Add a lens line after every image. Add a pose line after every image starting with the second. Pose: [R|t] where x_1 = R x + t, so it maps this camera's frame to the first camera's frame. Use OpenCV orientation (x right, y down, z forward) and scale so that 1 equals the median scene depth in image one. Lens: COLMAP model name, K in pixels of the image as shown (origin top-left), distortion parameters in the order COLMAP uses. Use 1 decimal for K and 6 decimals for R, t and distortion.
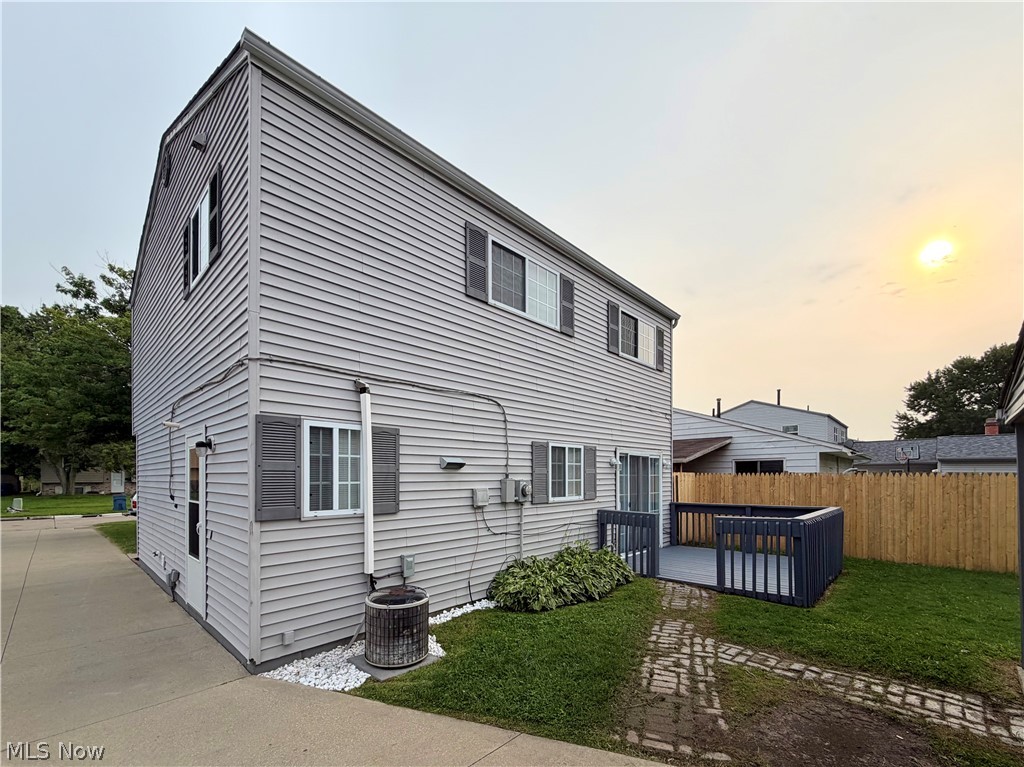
lens RADIAL K [[419.4, 0, 509.6], [0, 419.4, 364.1], [0, 0, 1]] dist [-0.000143, 0.000163]
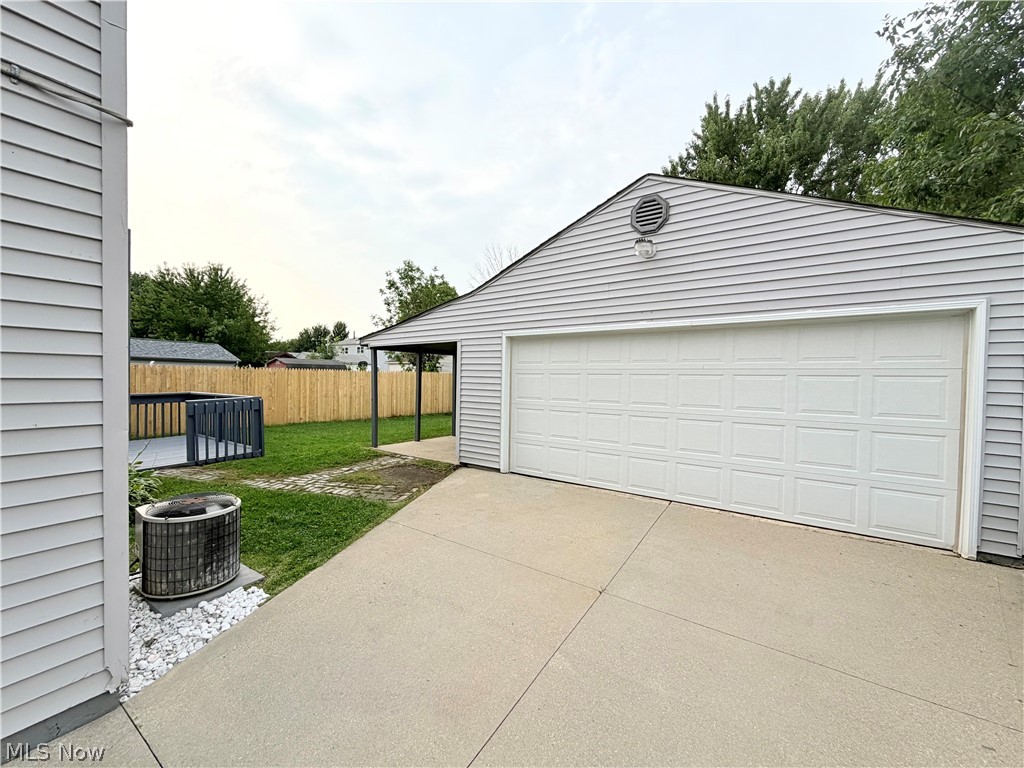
lens RADIAL K [[408.9, 0, 512.0], [0, 408.9, 384.0], [0, 0, 1]] dist [-0.000095, -0.000061]
pose [[-0.160891, -0.028780, 0.986553, -0.819128], [-0.268537, 0.963141, -0.015697, 0.126614], [-0.949738, -0.267452, -0.162689, 0.467463]]
